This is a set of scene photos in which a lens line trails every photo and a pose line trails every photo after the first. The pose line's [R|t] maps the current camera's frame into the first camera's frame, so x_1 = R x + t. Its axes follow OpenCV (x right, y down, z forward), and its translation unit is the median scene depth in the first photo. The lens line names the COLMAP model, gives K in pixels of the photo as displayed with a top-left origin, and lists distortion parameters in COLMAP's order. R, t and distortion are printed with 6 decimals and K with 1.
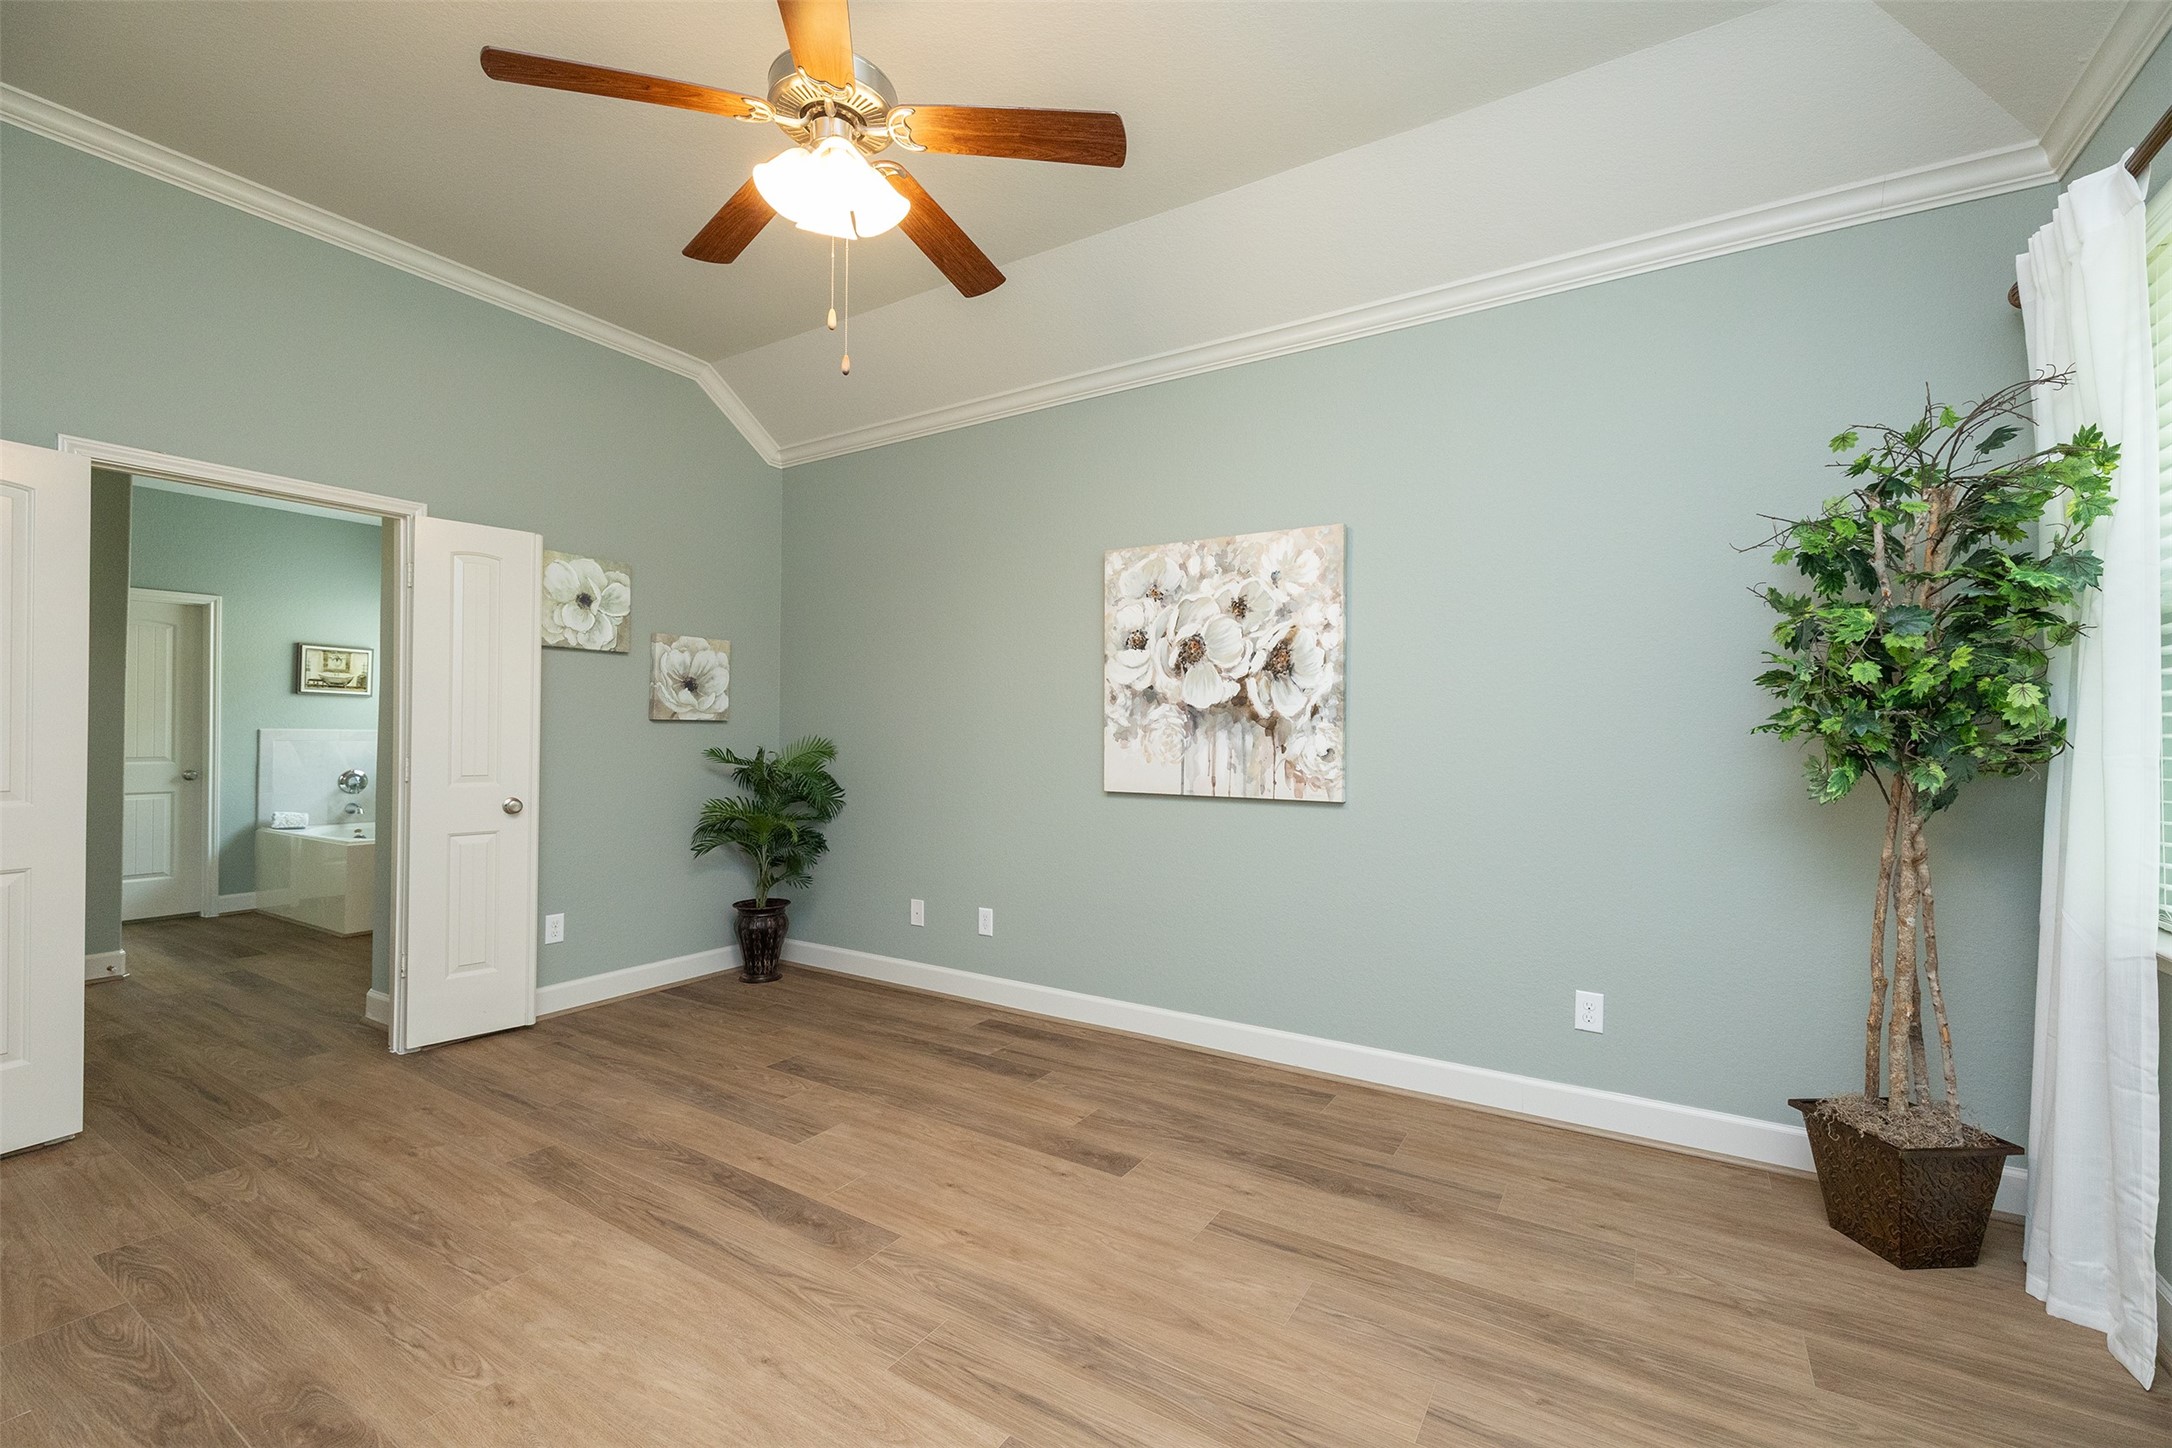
lens RADIAL K [[913.0, 0, 1094.1], [0, 913.0, 723.7], [0, 0, 1]] dist [0.000429, 0.000246]
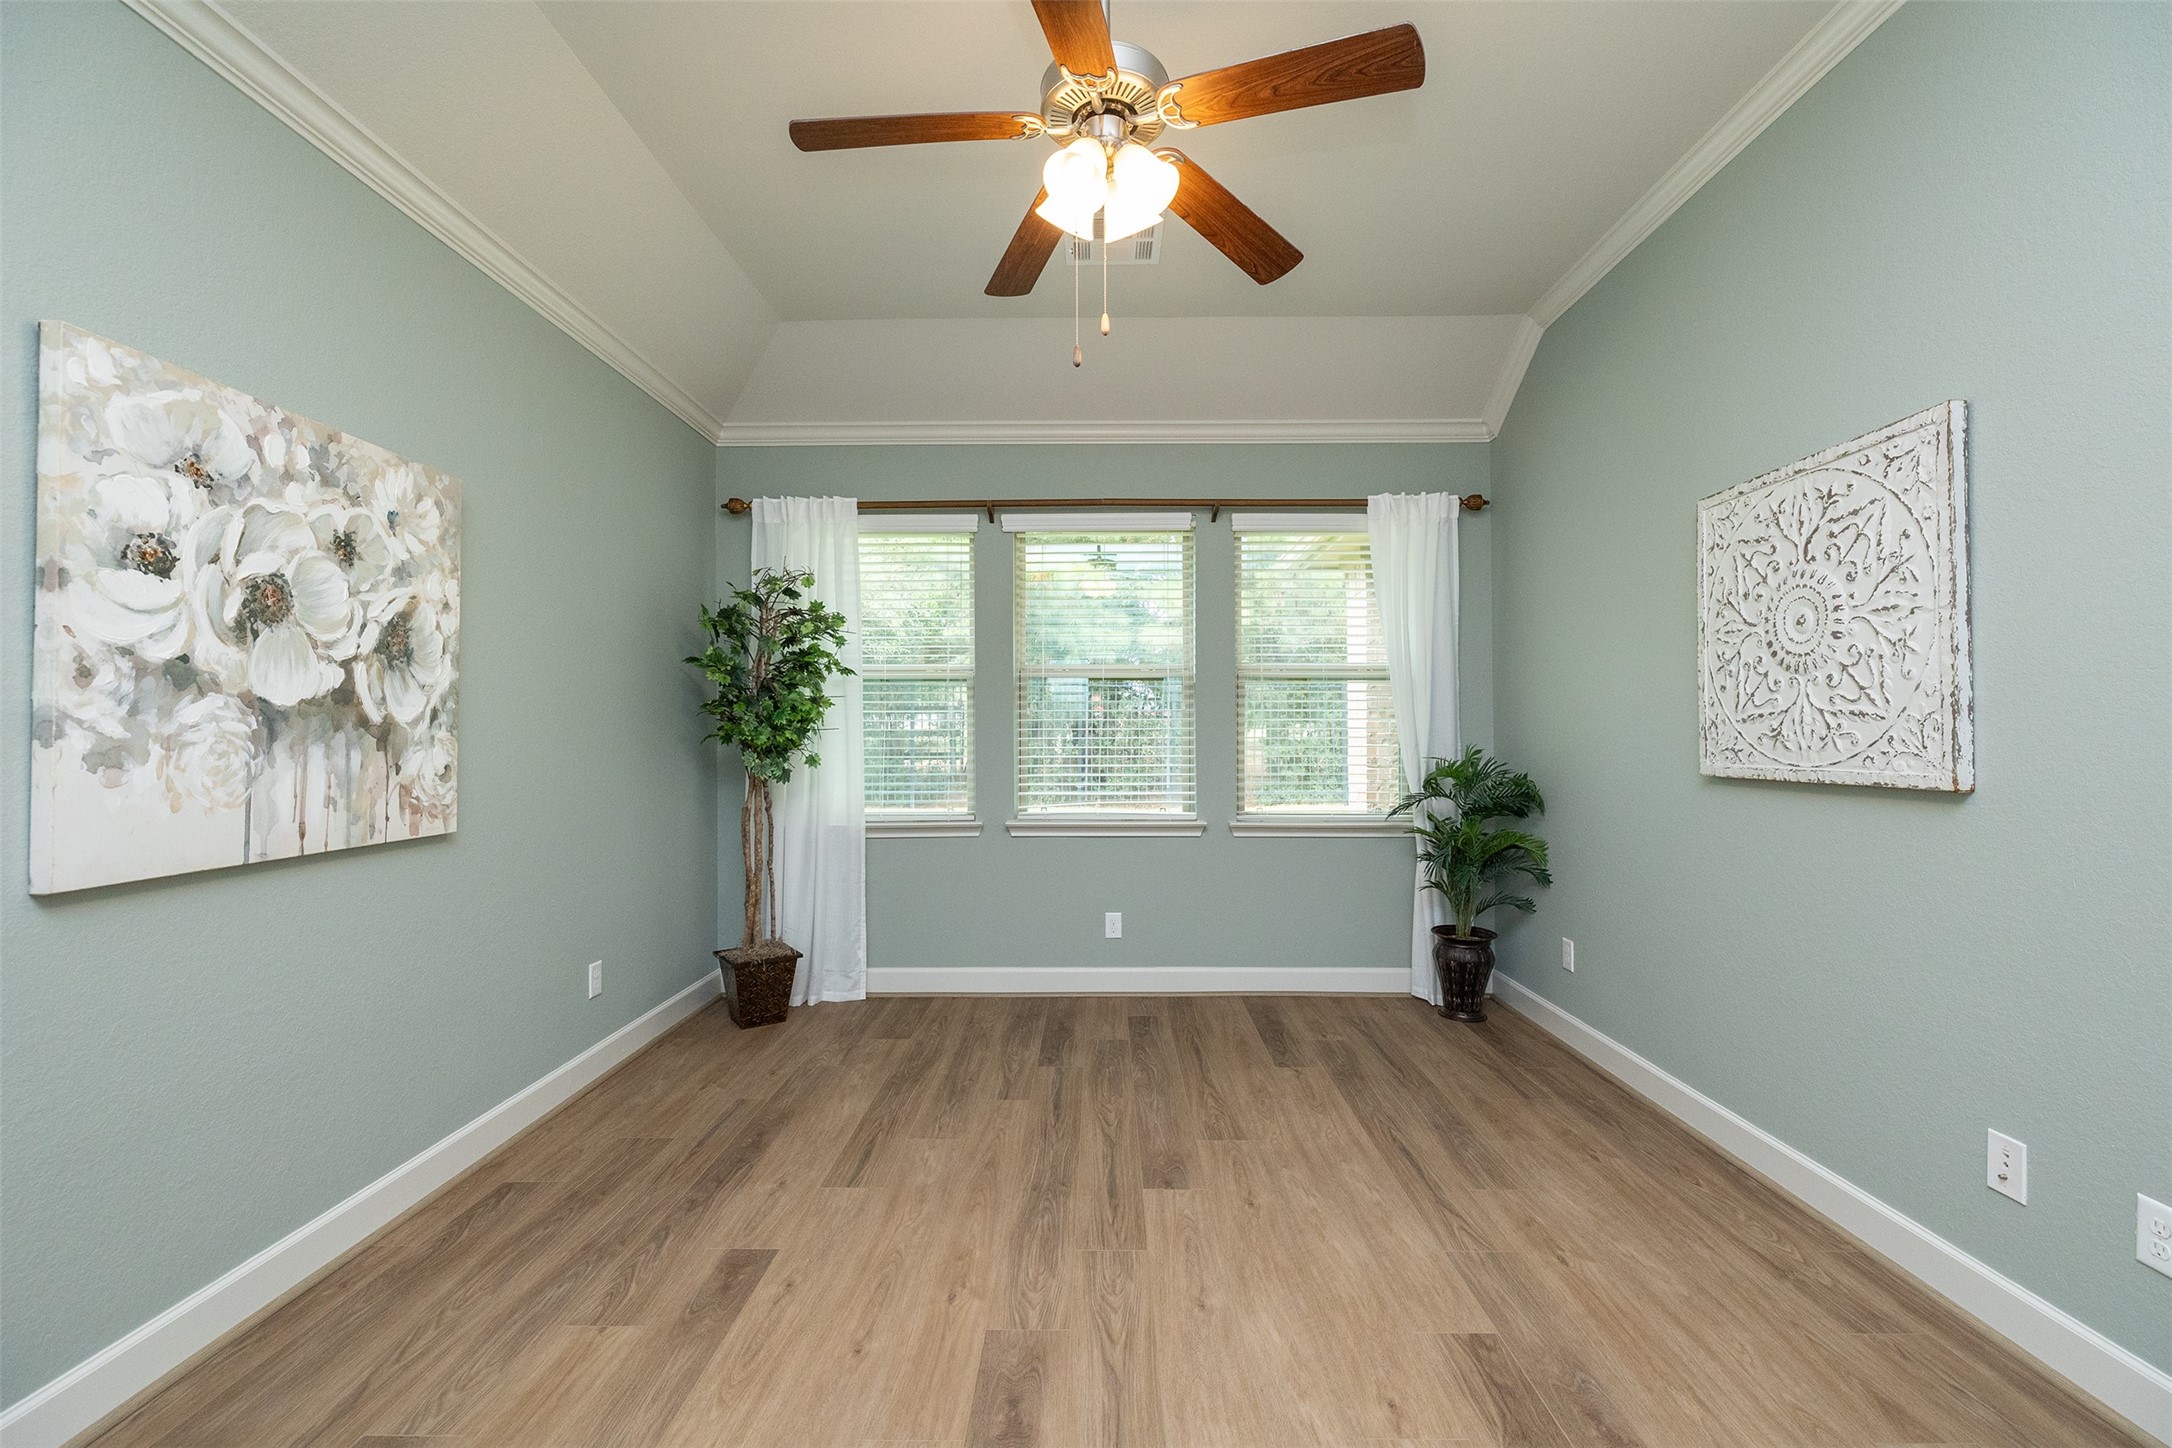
lens RADIAL K [[913.0, 0, 1094.1], [0, 913.0, 722.8], [0, 0, 1]] dist [0.000429, 0.000246]
pose [[-0.526333, 0.003794, 0.850270, -0.647158], [-0.011032, 0.999875, -0.011290, -0.005378], [-0.850207, -0.015322, -0.526225, 0.887443]]
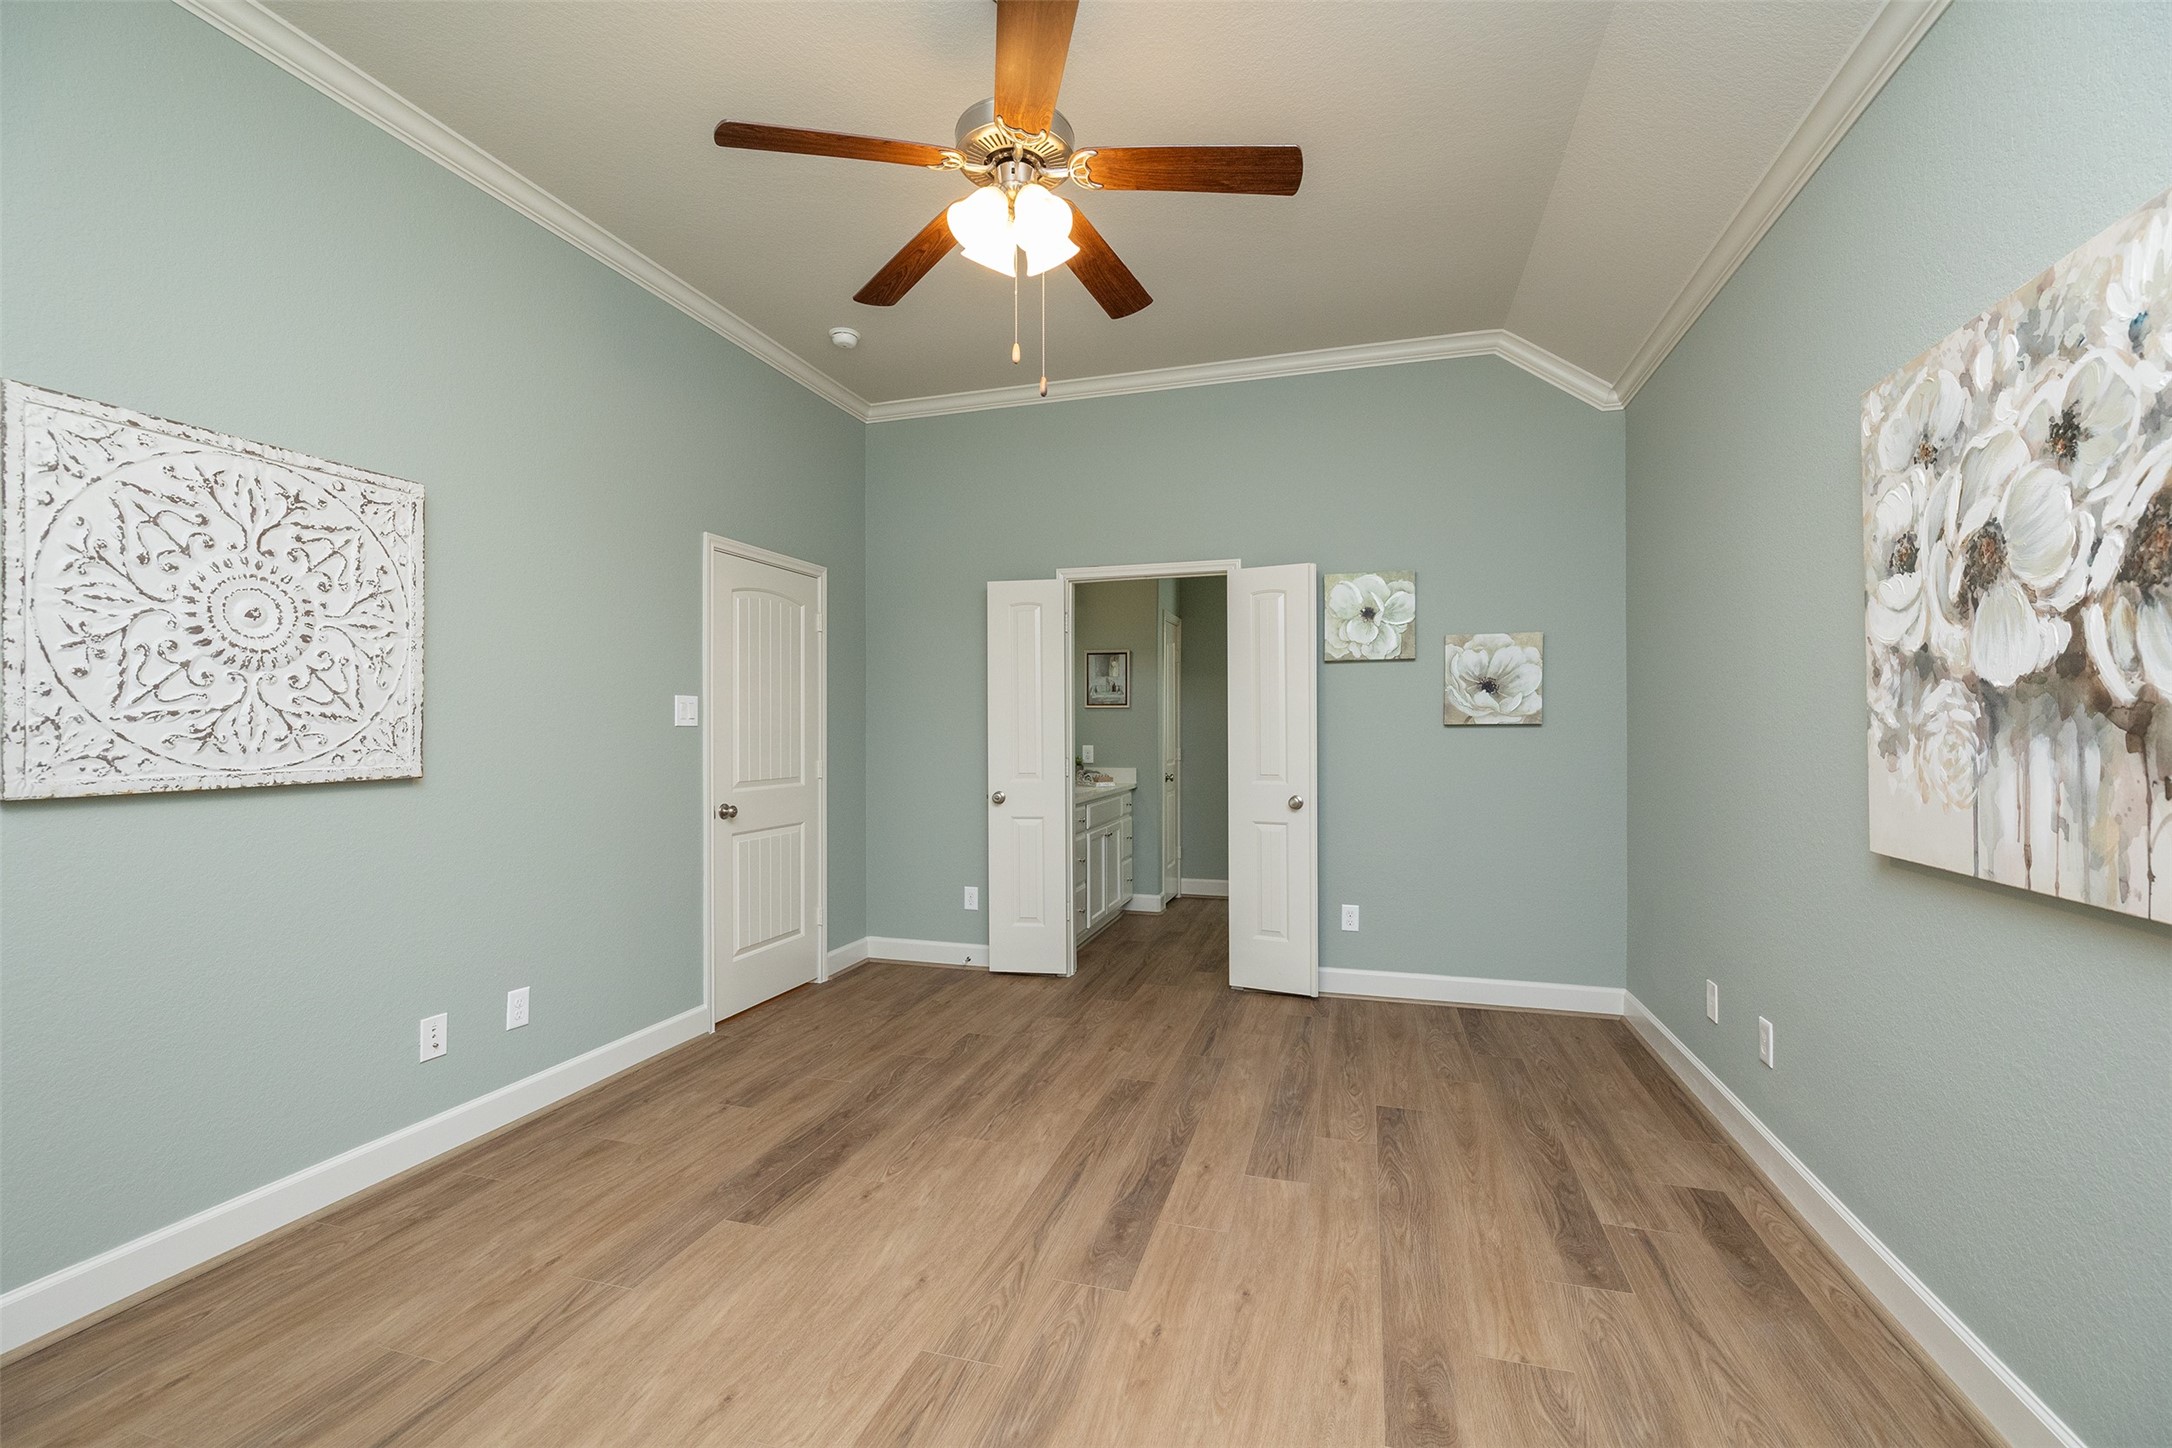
lens RADIAL K [[913.0, 0, 1088.6], [0, 913.0, 723.5], [0, 0, 1]] dist [0.000429, 0.000246]
pose [[0.262024, -0.015315, -0.964940, 0.435686], [0.016997, 0.999792, -0.011253, -0.001621], [0.964912, -0.013453, 0.262230, 0.468313]]
